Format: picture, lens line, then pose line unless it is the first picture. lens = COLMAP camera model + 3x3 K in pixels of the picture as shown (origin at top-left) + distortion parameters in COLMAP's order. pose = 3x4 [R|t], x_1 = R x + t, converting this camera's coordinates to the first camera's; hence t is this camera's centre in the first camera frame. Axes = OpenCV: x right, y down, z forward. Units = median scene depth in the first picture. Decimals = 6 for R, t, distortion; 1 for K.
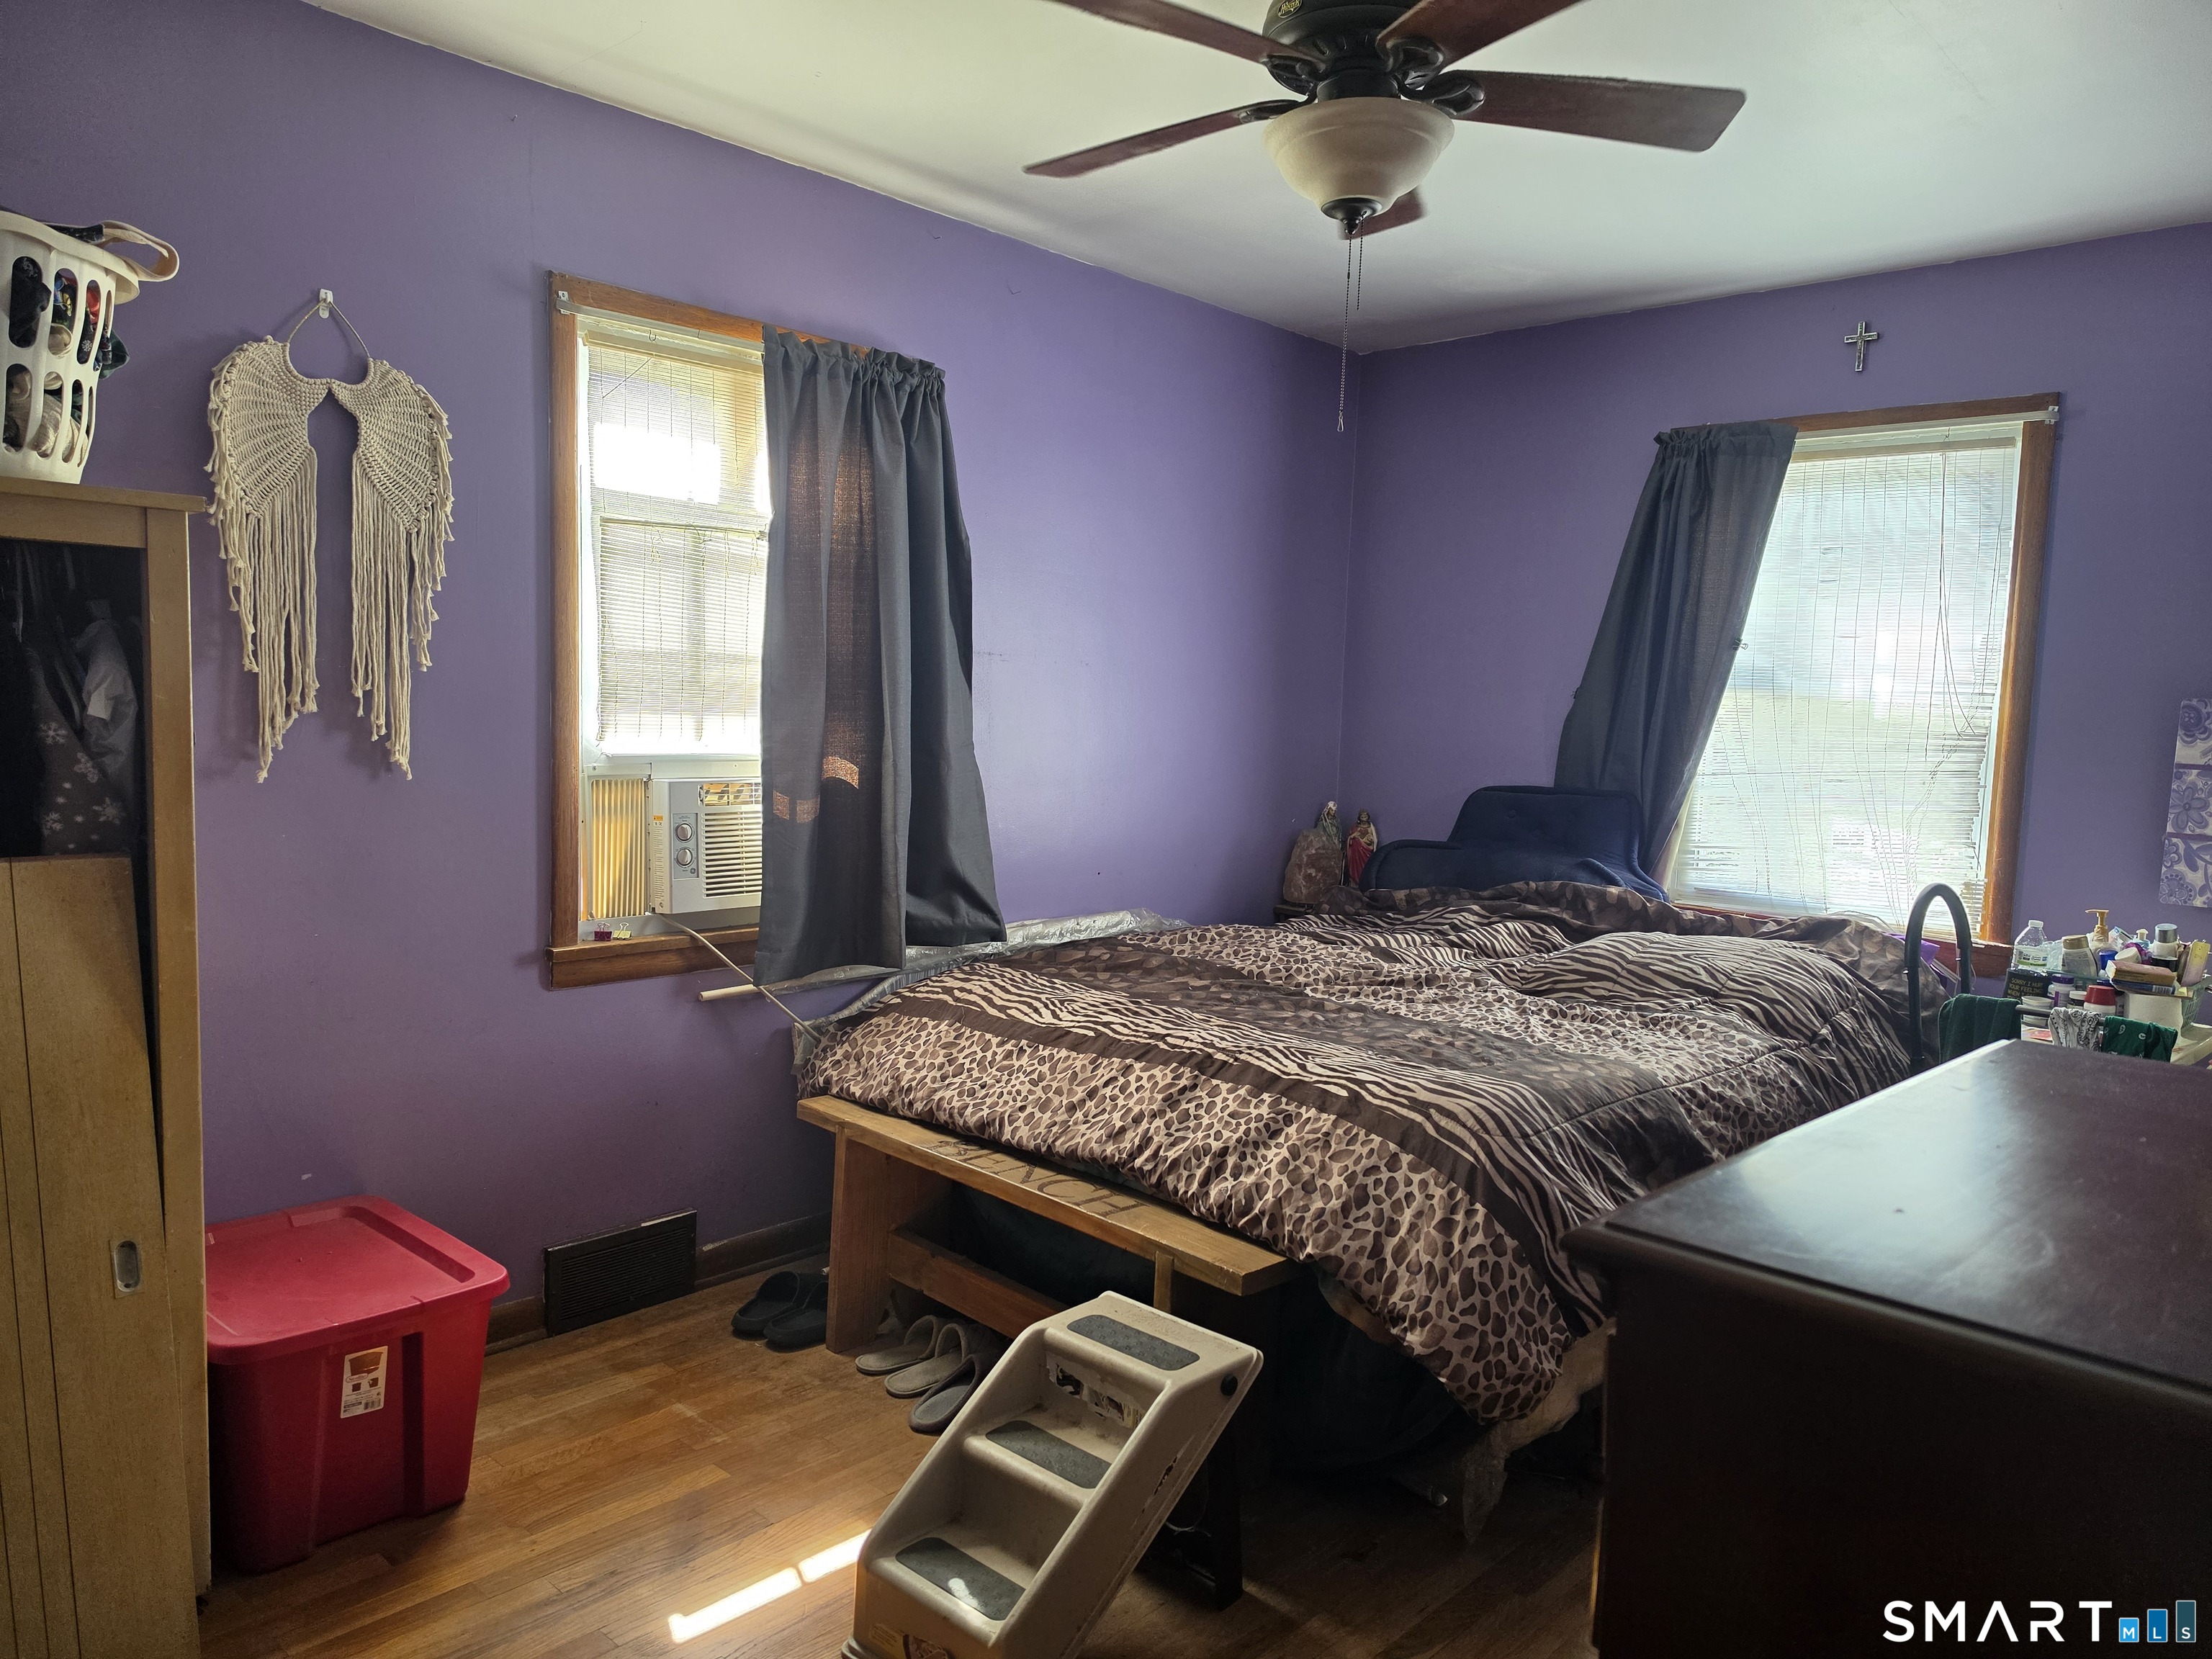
lens RADIAL K [[1528.6, 0, 1079.6], [0, 1528.6, 827.7], [0, 0, 1]] dist [0.108780, -0.157126]
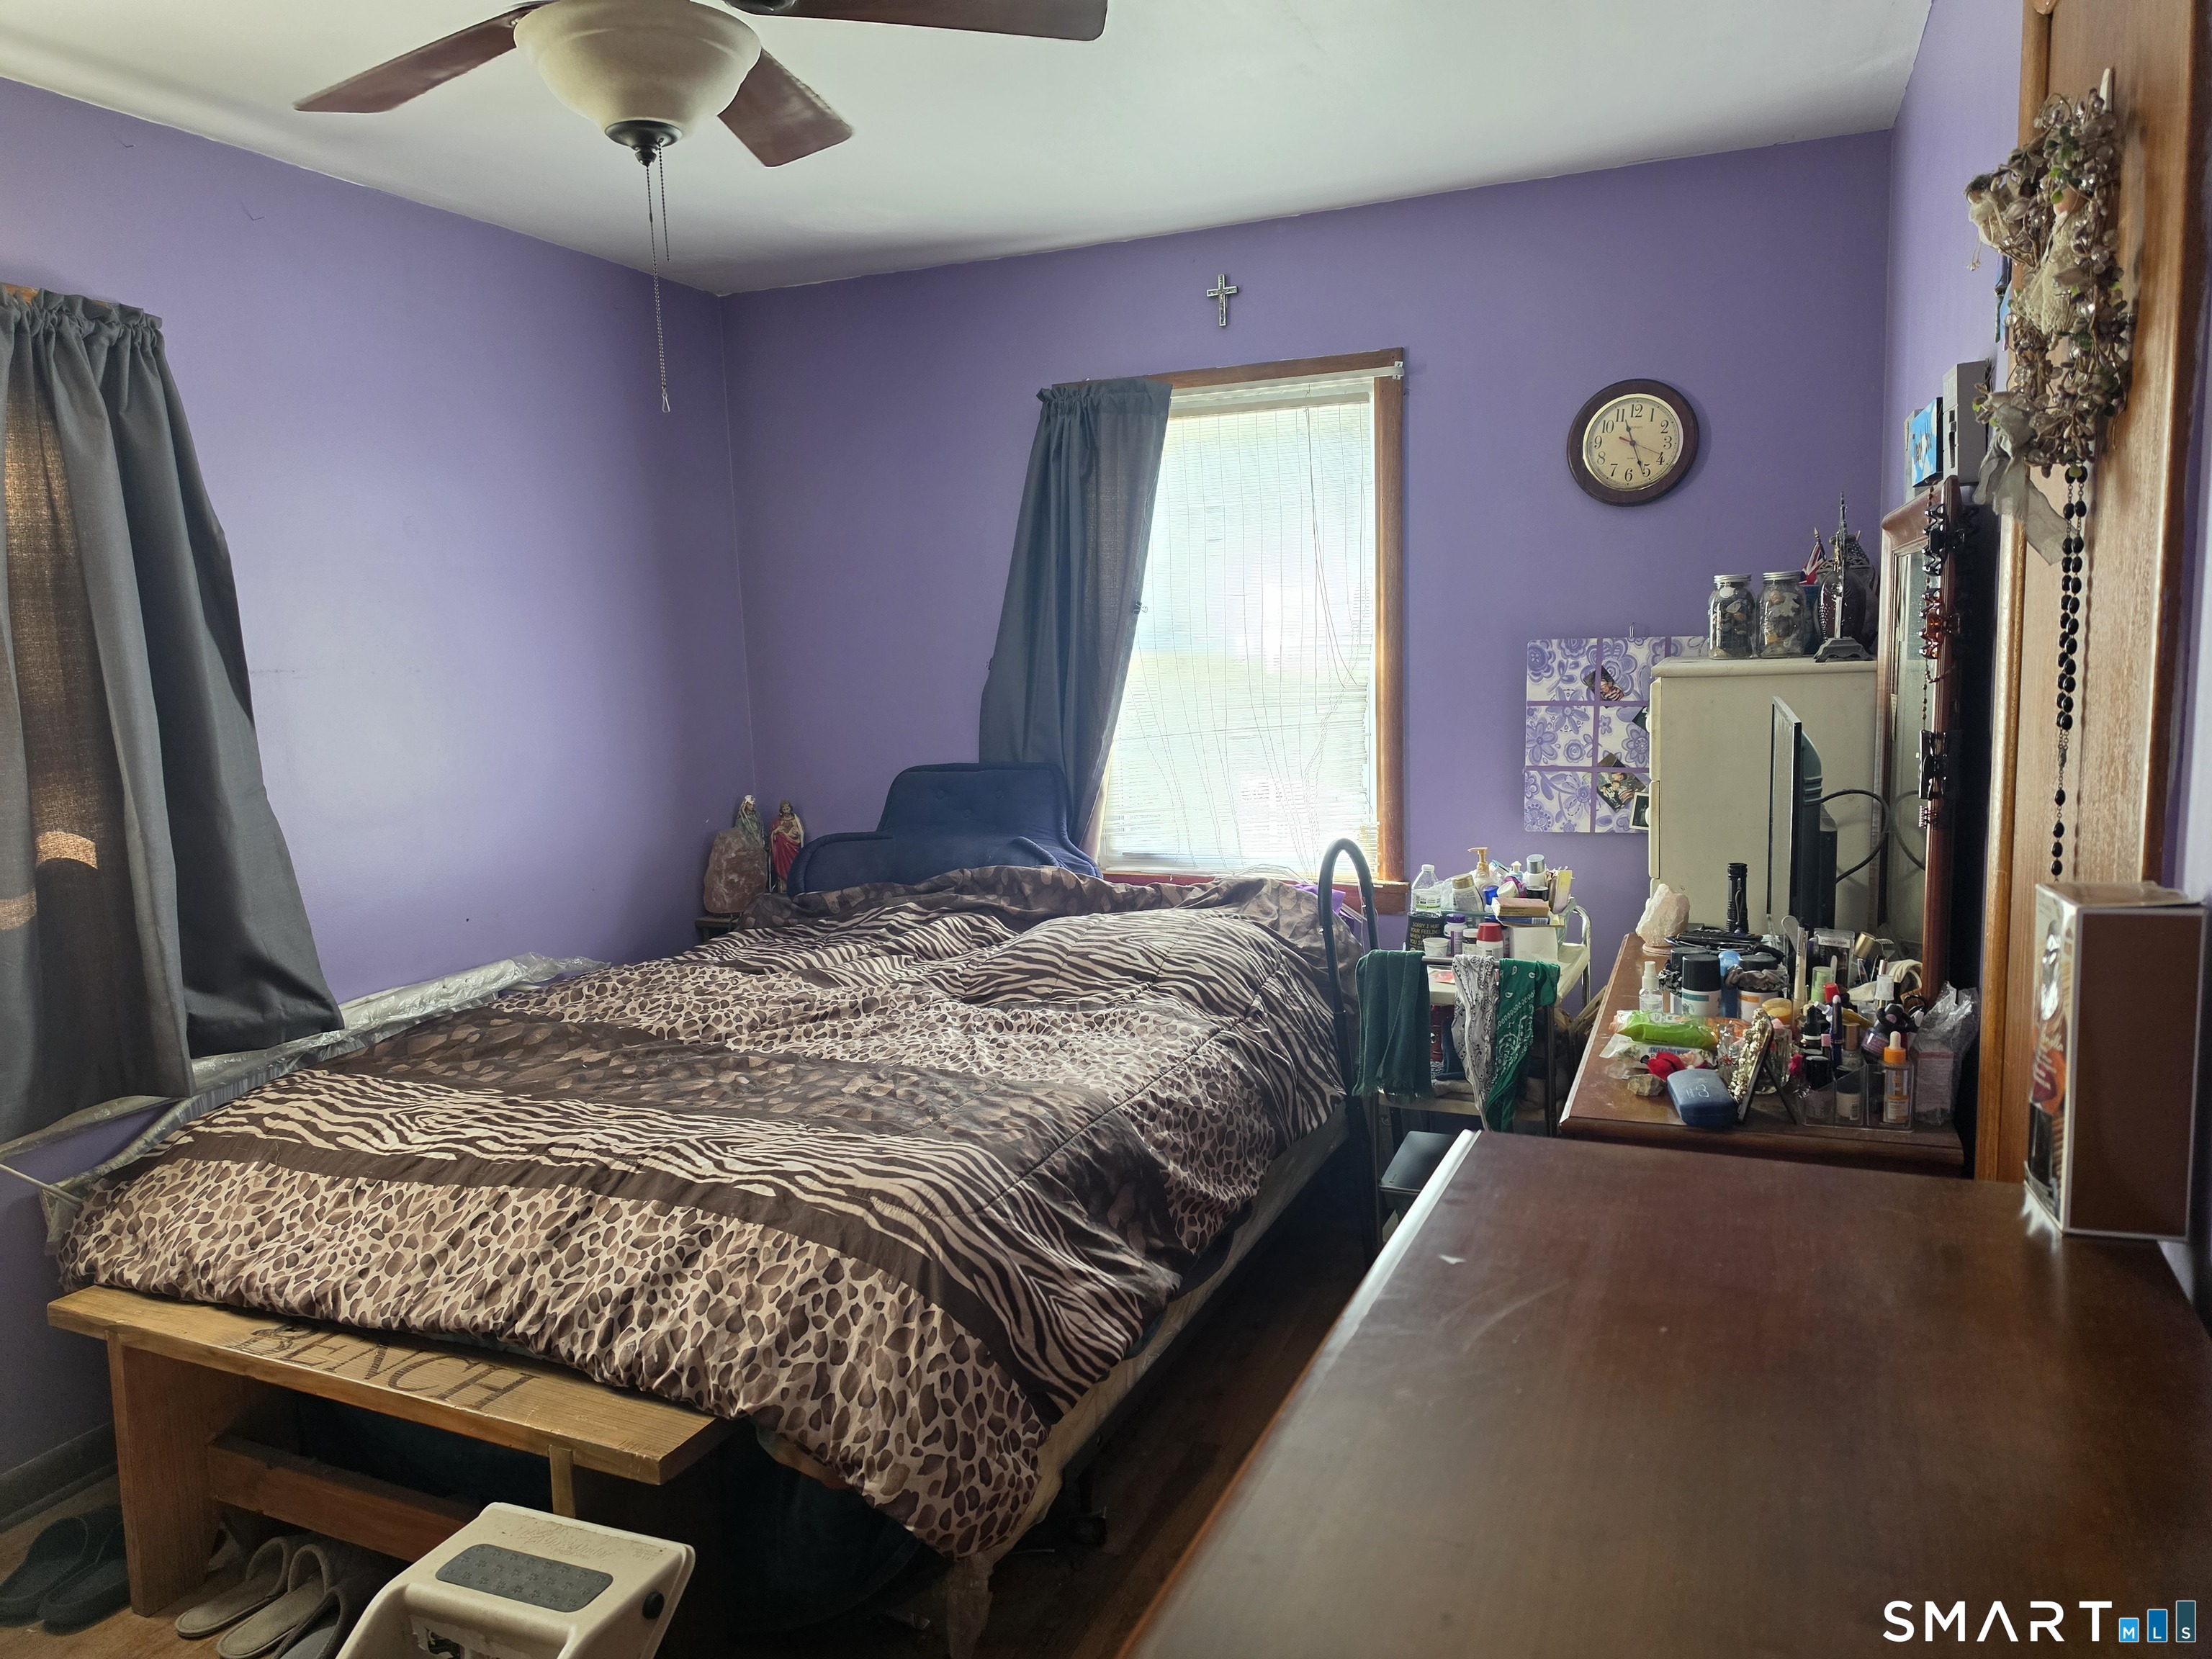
lens RADIAL K [[1518.1, 0, 1106.0], [0, 1518.1, 829.5], [0, 0, 1]] dist [0.077383, -0.106300]
pose [[0.926699, -0.112696, 0.358509, 0.055722], [0.097282, 0.993397, 0.060809, -0.050029], [-0.362995, -0.021475, 0.931543, 0.136504]]
